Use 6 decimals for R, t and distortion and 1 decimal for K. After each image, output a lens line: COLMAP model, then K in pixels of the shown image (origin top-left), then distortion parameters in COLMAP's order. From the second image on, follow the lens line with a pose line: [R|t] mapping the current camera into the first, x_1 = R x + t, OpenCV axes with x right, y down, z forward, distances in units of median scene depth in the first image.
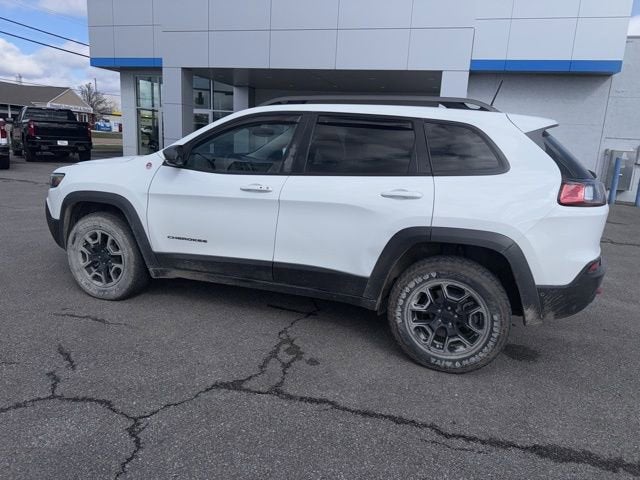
lens RADIAL K [[461.5, 0, 320.0], [0, 461.5, 240.0], [0, 0, 1]] dist [0.053911, -0.063739]
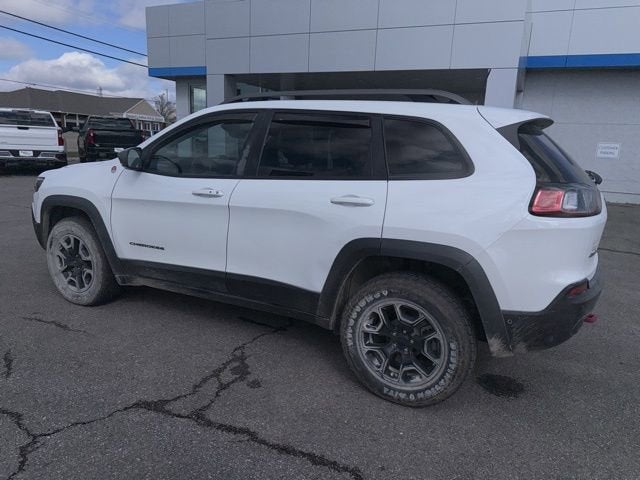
lens RADIAL K [[459.5, 0, 321.9], [0, 459.5, 250.8], [0, 0, 1]] dist [0.044547, -0.047461]
pose [[0.990333, 0.022172, -0.136929, 0.235146], [-0.020792, 0.999718, 0.011501, -0.011814], [0.137145, -0.008543, 0.990514, 0.120190]]
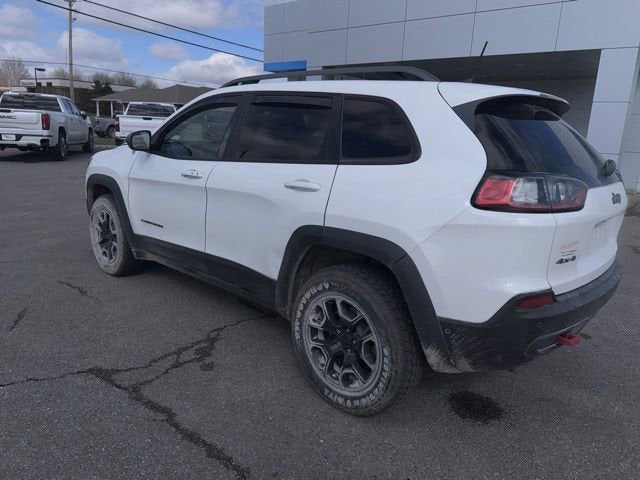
lens RADIAL K [[459.4, 0, 322.4], [0, 459.4, 232.1], [0, 0, 1]] dist [0.042953, -0.044548]
pose [[0.919596, 0.078016, -0.385041, 0.519490], [-0.083305, 0.996520, 0.002953, -0.019254], [0.383931, 0.029360, 0.922895, 0.245381]]
